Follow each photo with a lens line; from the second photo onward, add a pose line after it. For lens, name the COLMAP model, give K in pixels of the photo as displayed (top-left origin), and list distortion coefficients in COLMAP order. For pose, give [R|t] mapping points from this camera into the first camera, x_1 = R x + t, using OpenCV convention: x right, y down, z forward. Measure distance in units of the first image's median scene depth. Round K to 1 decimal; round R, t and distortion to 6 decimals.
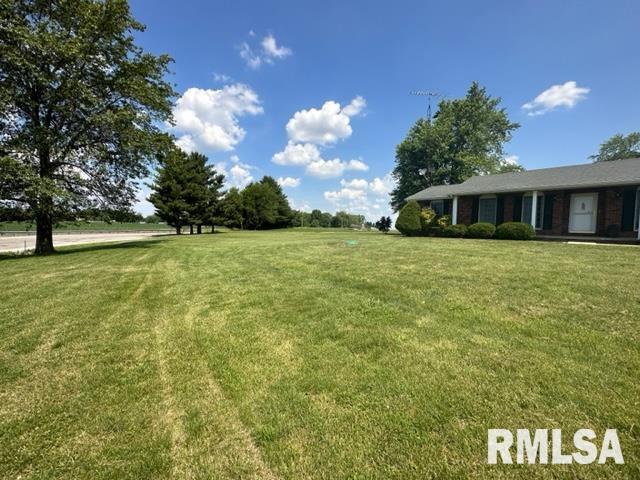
lens RADIAL K [[256.3, 0, 319.2], [0, 256.3, 243.6], [0, 0, 1]] dist [-0.001874, -0.000184]
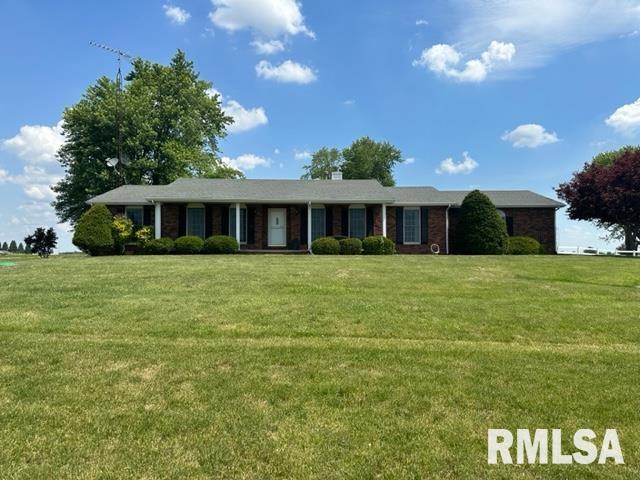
lens RADIAL K [[440.0, 0, 320.0], [0, 440.0, 240.0], [0, 0, 1]] dist [0.051907, -0.002128]
pose [[0.685016, 0.002441, 0.728524, -0.094368], [0.059125, 0.996509, -0.058933, 0.031033], [-0.726125, 0.083444, 0.682480, -0.222003]]
